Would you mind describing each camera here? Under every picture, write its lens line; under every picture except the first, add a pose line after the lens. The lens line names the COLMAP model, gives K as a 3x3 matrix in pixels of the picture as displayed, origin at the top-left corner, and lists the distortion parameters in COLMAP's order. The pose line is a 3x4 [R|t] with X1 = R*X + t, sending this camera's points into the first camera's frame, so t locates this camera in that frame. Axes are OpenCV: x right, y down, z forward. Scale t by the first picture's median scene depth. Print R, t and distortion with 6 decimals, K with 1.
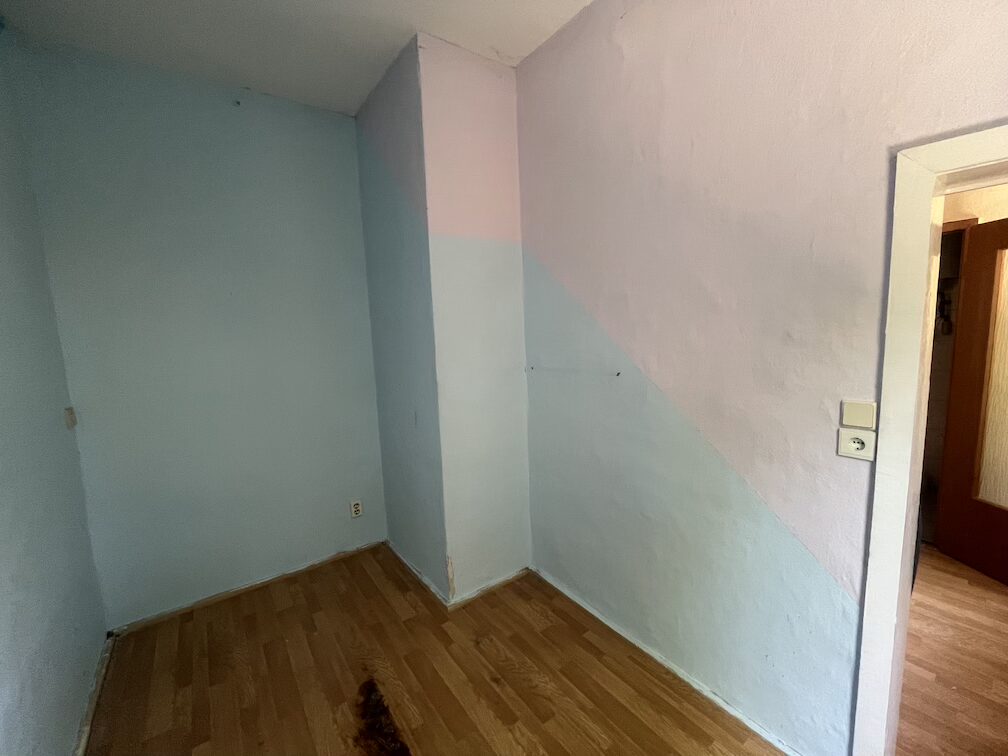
lens RADIAL K [[409.7, 0, 510.6], [0, 409.7, 382.2], [0, 0, 1]] dist [-0.000392, -0.000898]
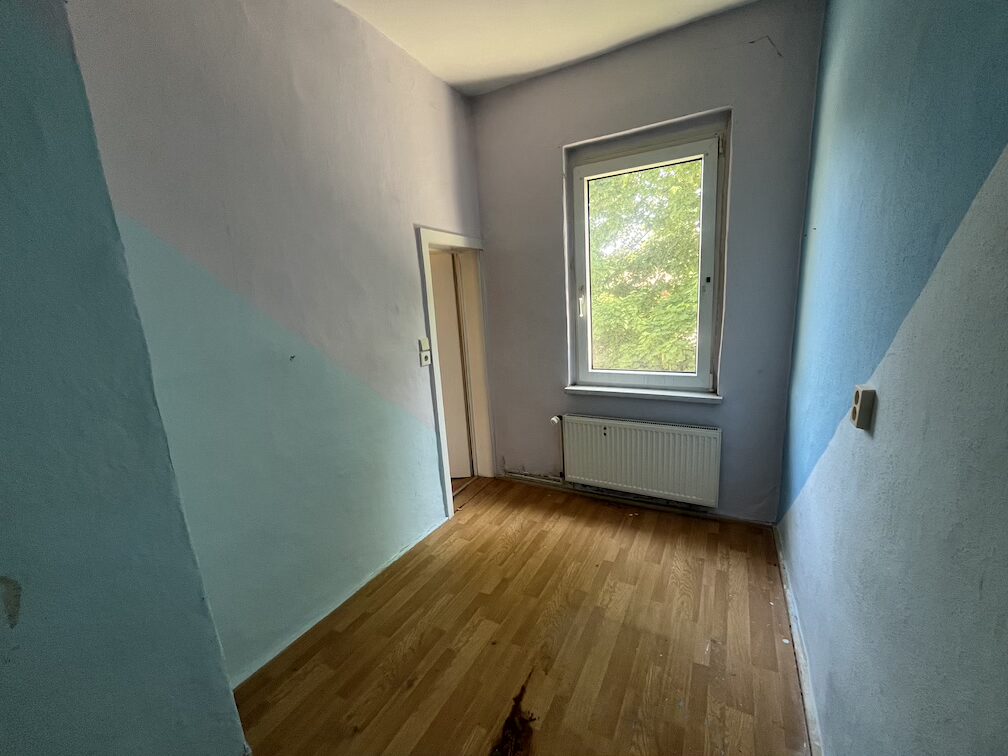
lens RADIAL K [[409.7, 0, 511.6], [0, 409.7, 381.5], [0, 0, 1]] dist [-0.000392, -0.000898]
pose [[-0.416653, -0.135390, 0.898927, -0.908334], [0.182680, 0.956206, 0.228690, -0.101101], [-0.890521, 0.259500, -0.373672, 1.003838]]
